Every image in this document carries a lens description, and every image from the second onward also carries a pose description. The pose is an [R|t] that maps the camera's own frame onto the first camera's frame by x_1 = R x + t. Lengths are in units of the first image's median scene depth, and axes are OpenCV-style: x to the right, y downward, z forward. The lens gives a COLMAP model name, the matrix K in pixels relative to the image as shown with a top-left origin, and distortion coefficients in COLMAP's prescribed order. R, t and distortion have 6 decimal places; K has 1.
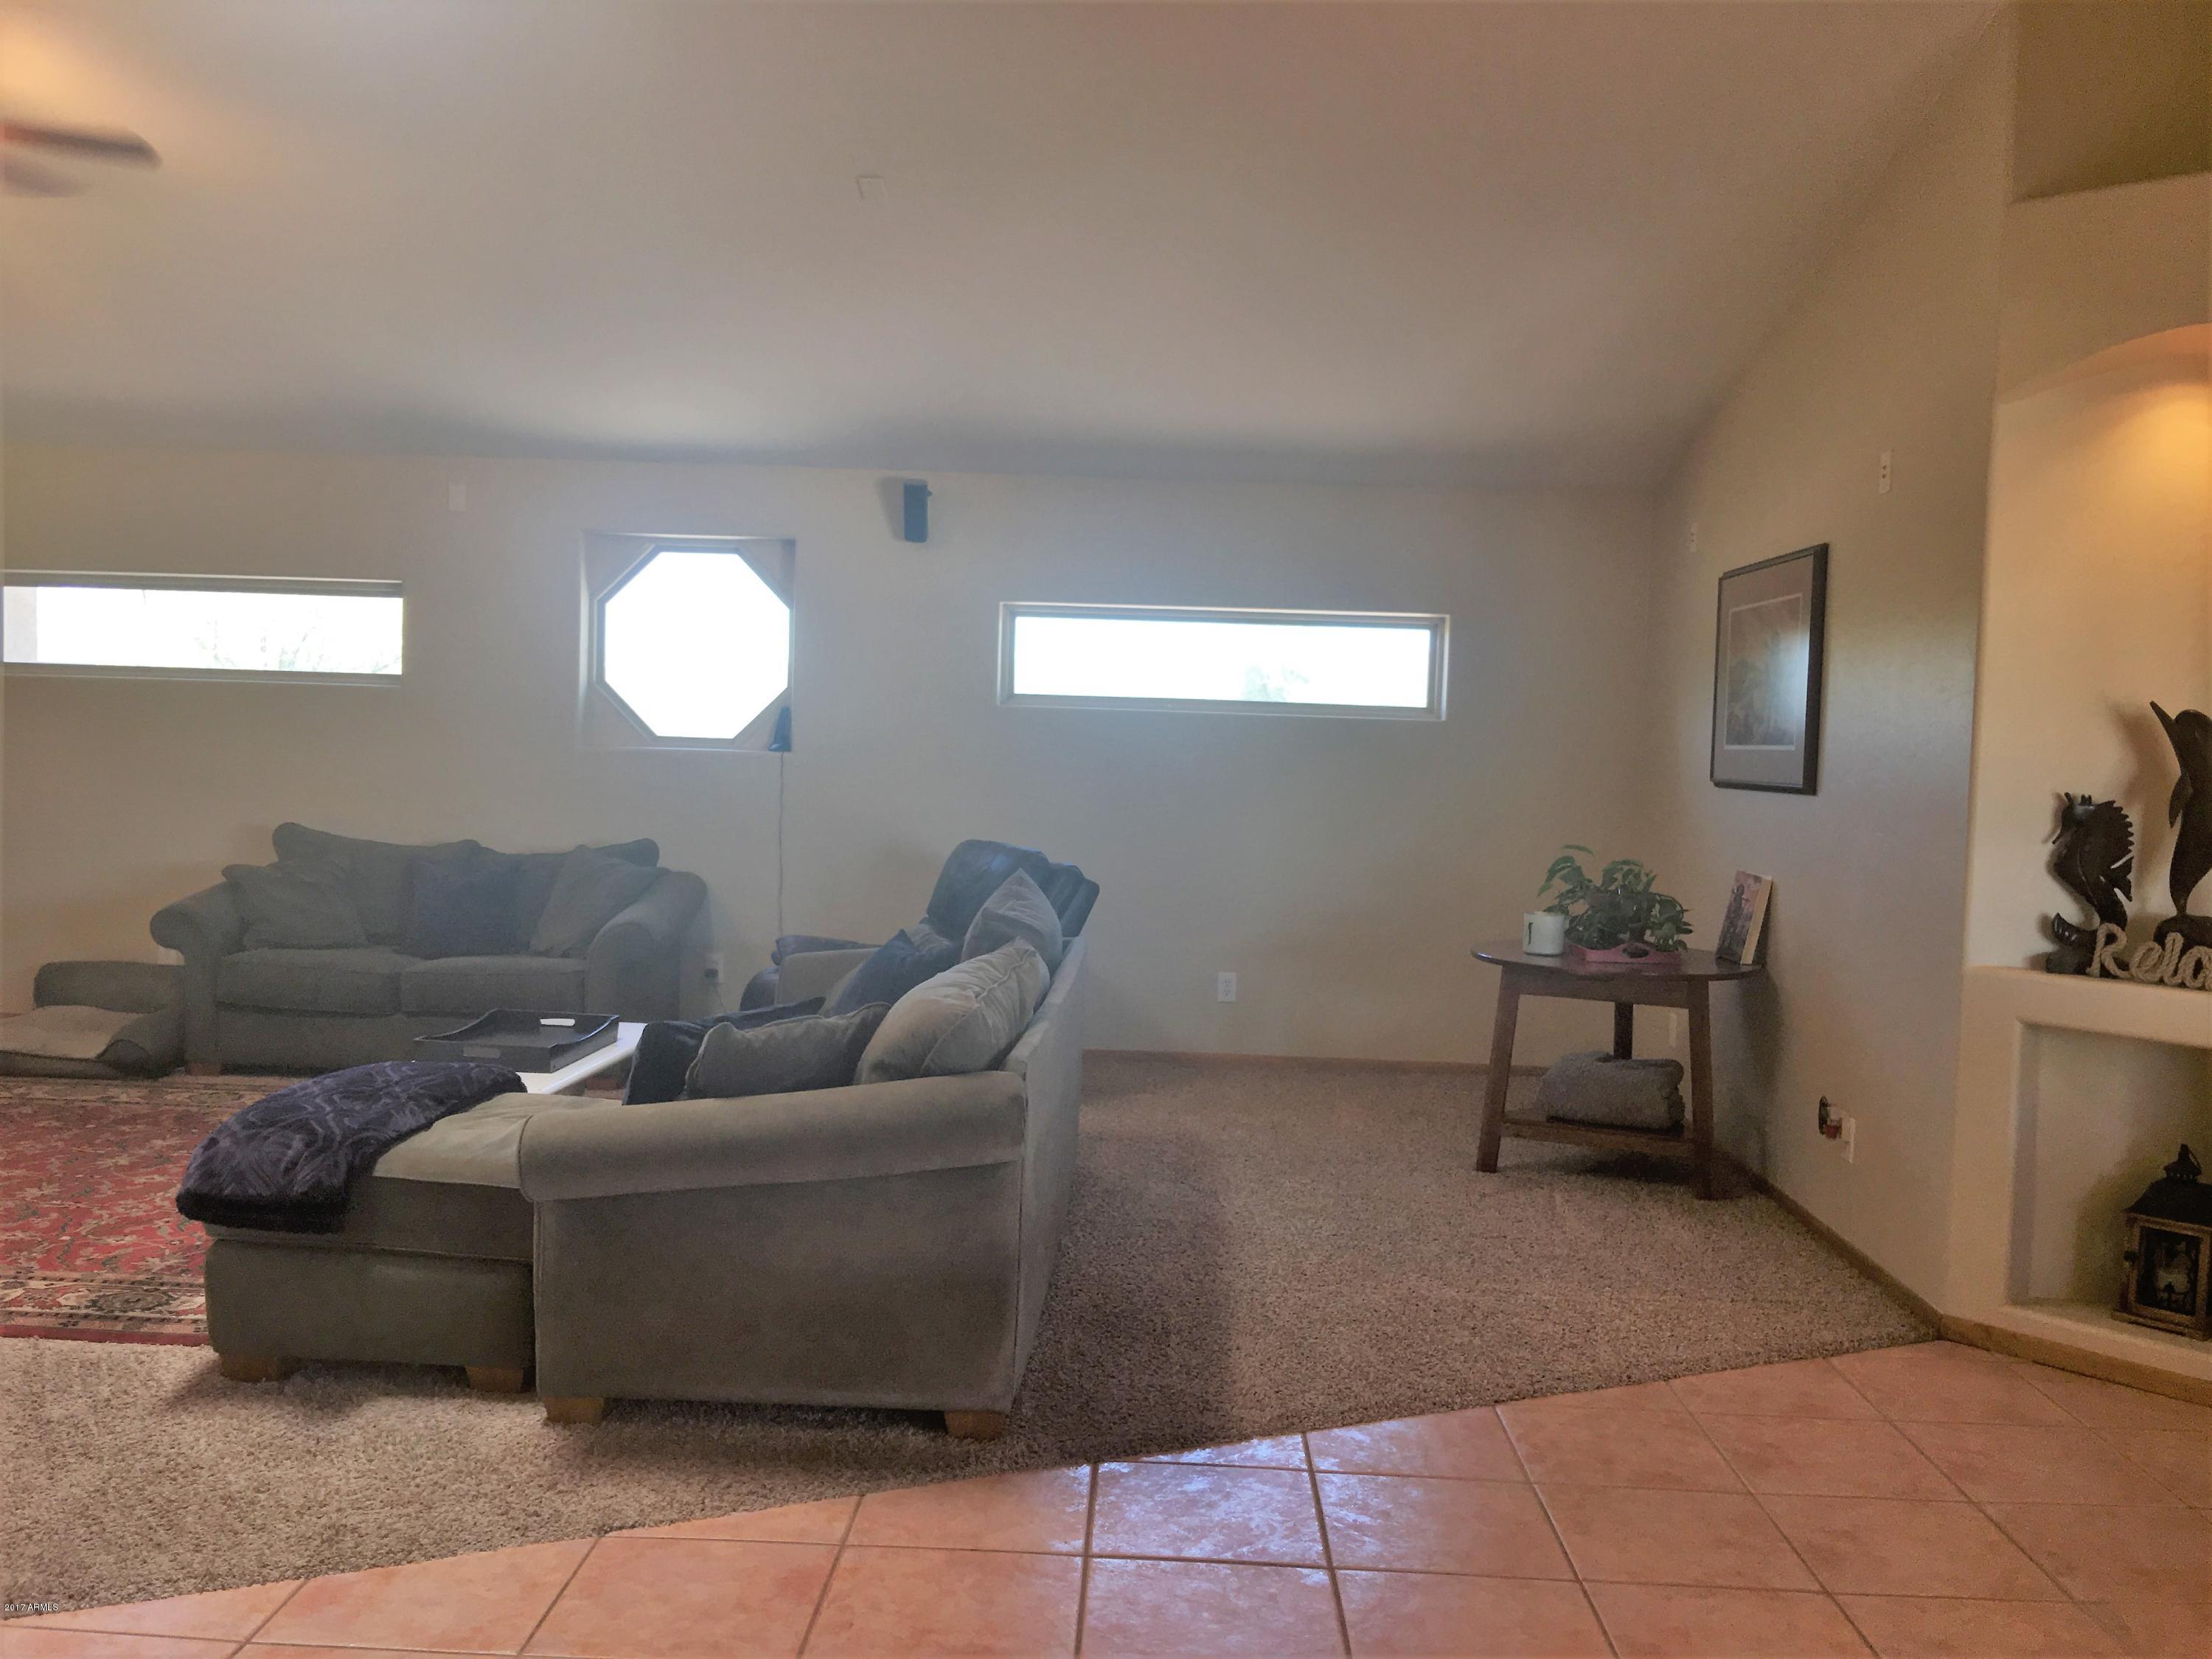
lens RADIAL K [[1880.2, 0, 1096.2], [0, 1880.2, 831.7], [0, 0, 1]] dist [0.082563, -0.138178]
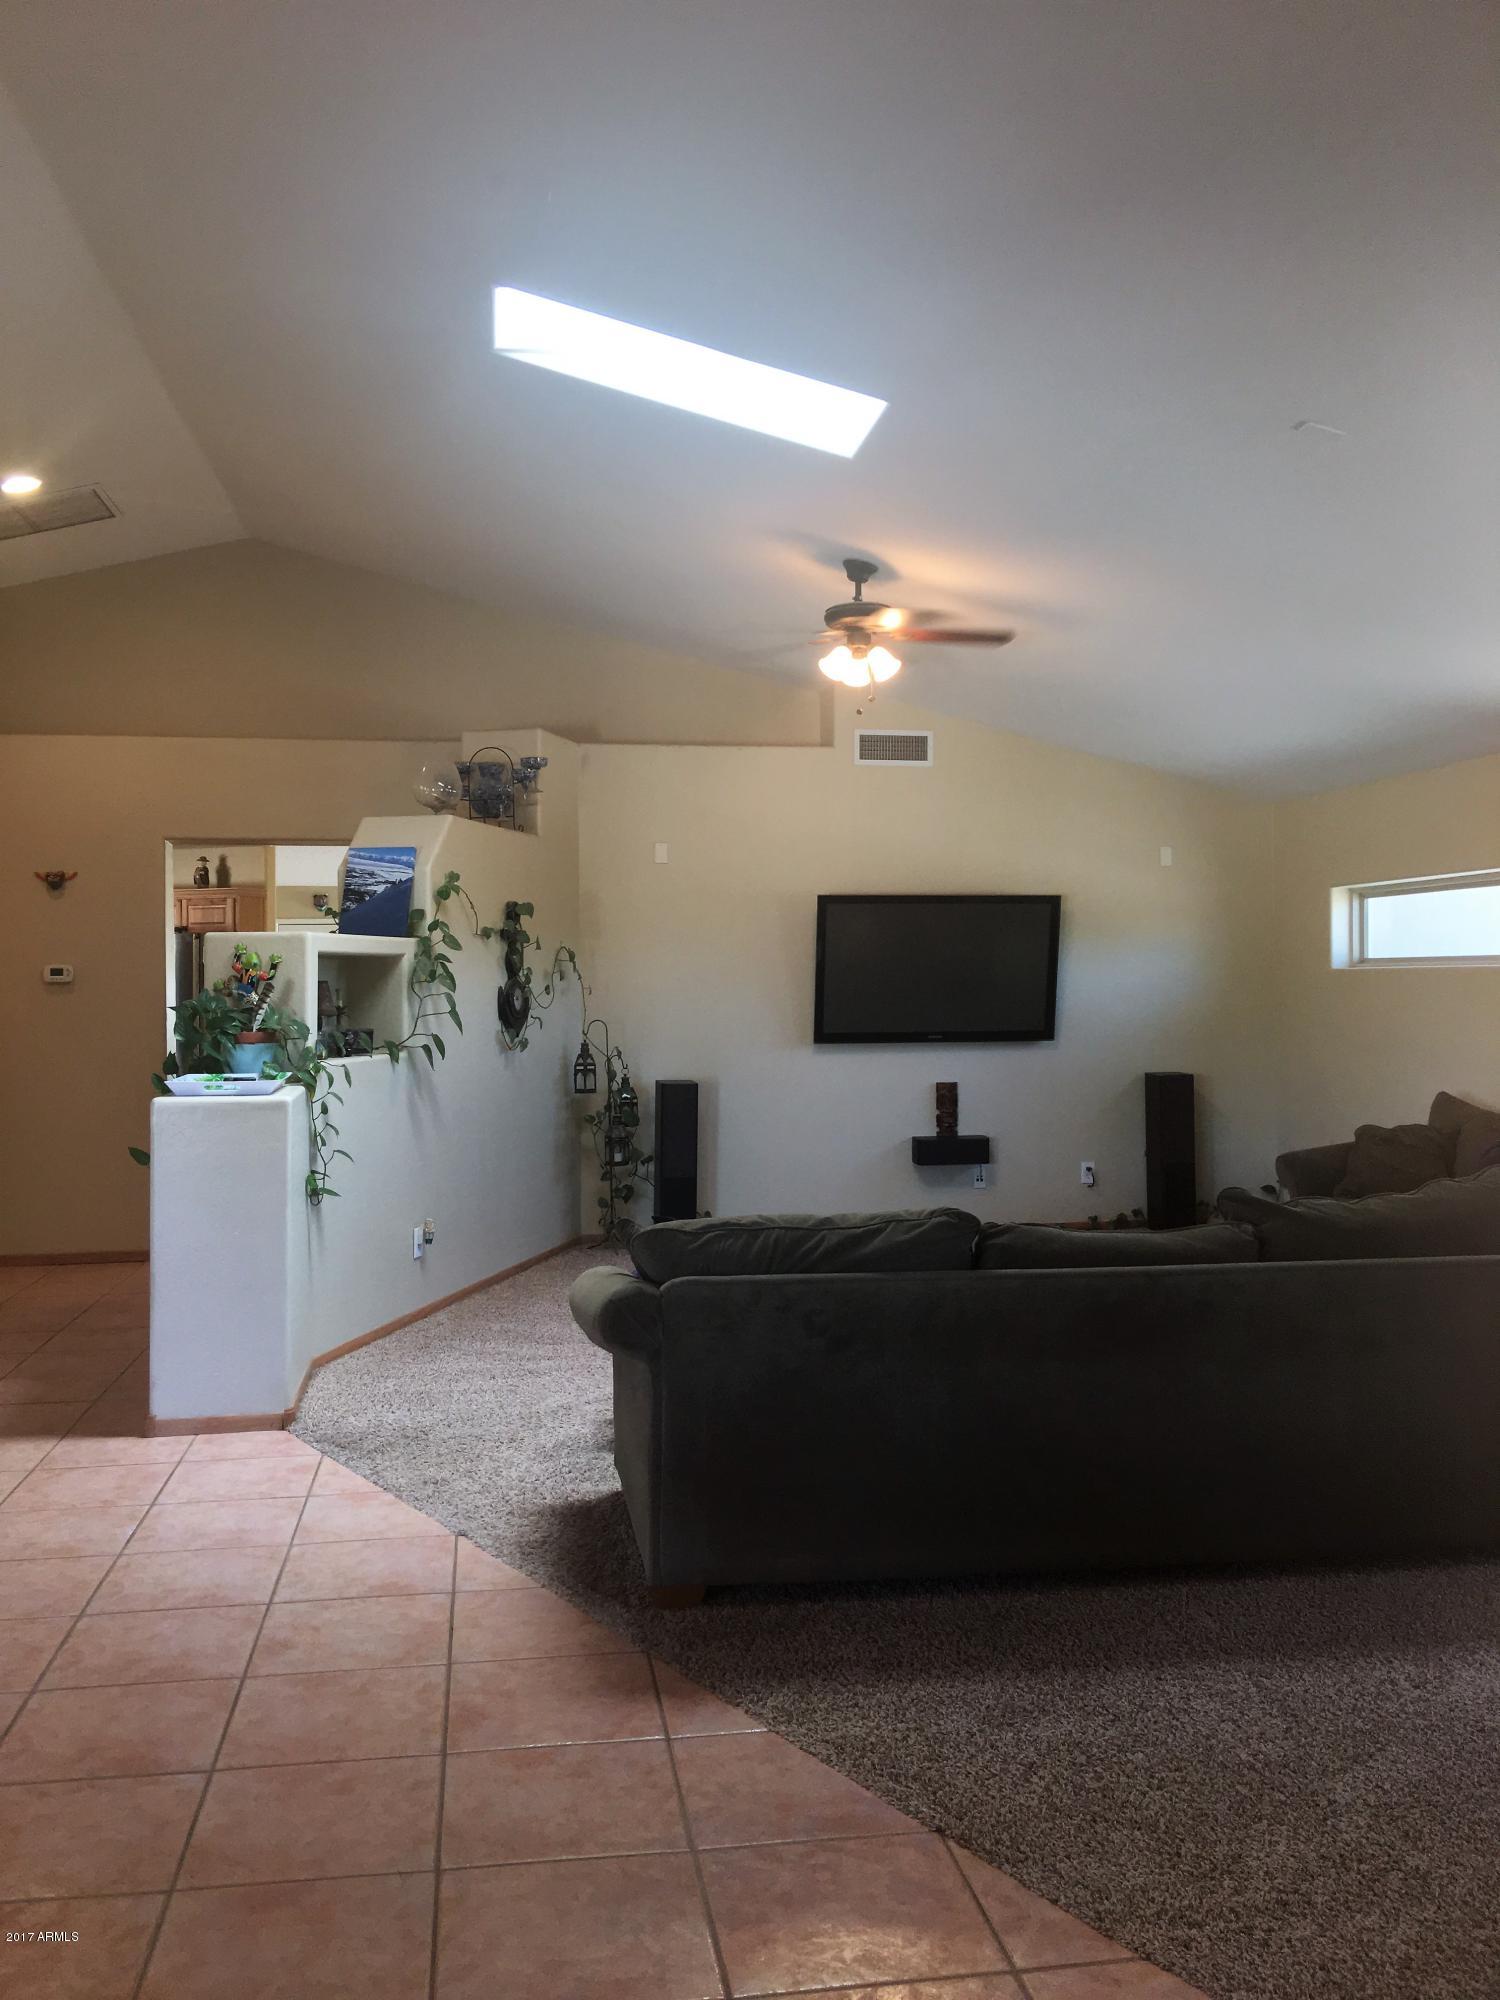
lens RADIAL K [[1700.0, 0, 740.0], [0, 1700.0, 978.3], [0, 0, 1]] dist [0.082563, -0.138178]
pose [[0.178839, -0.030970, -0.983391, 0.842149], [-0.046952, 0.998097, -0.039972, -0.020583], [0.982757, 0.053320, 0.177045, 0.709877]]
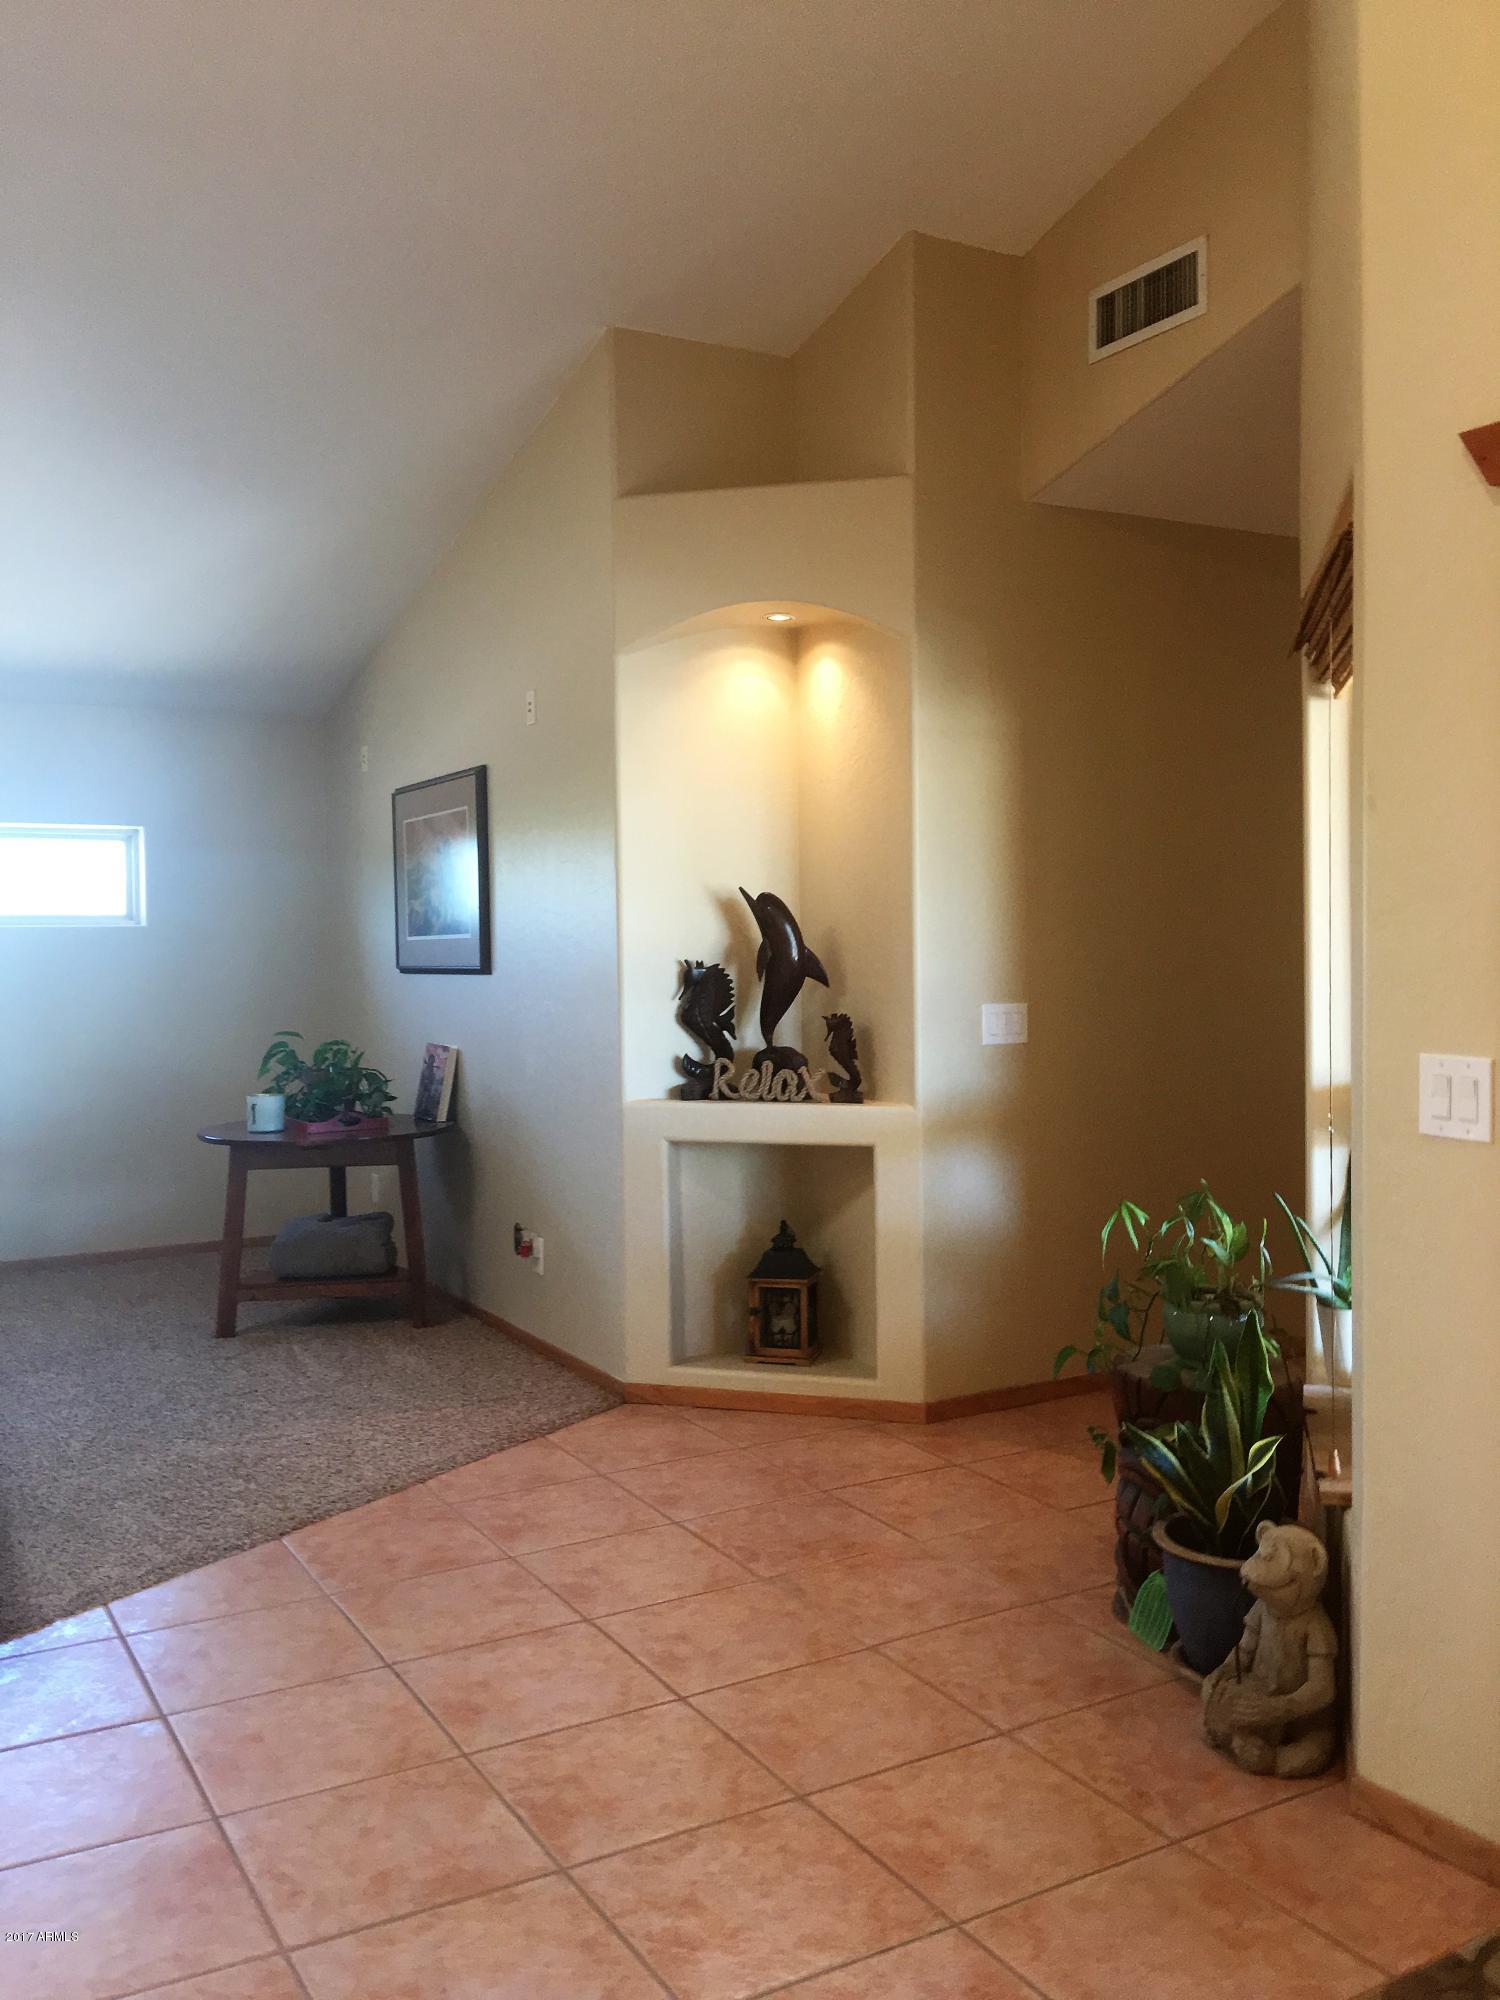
lens RADIAL K [[1700.0, 0, 741.7], [0, 1700.0, 984.2], [0, 0, 1]] dist [0.082563, -0.138178]
pose [[0.853509, -0.055440, 0.518121, -0.055606], [0.068656, 0.997620, -0.006351, 0.006131], [-0.516536, 0.040992, 0.855284, -0.003748]]
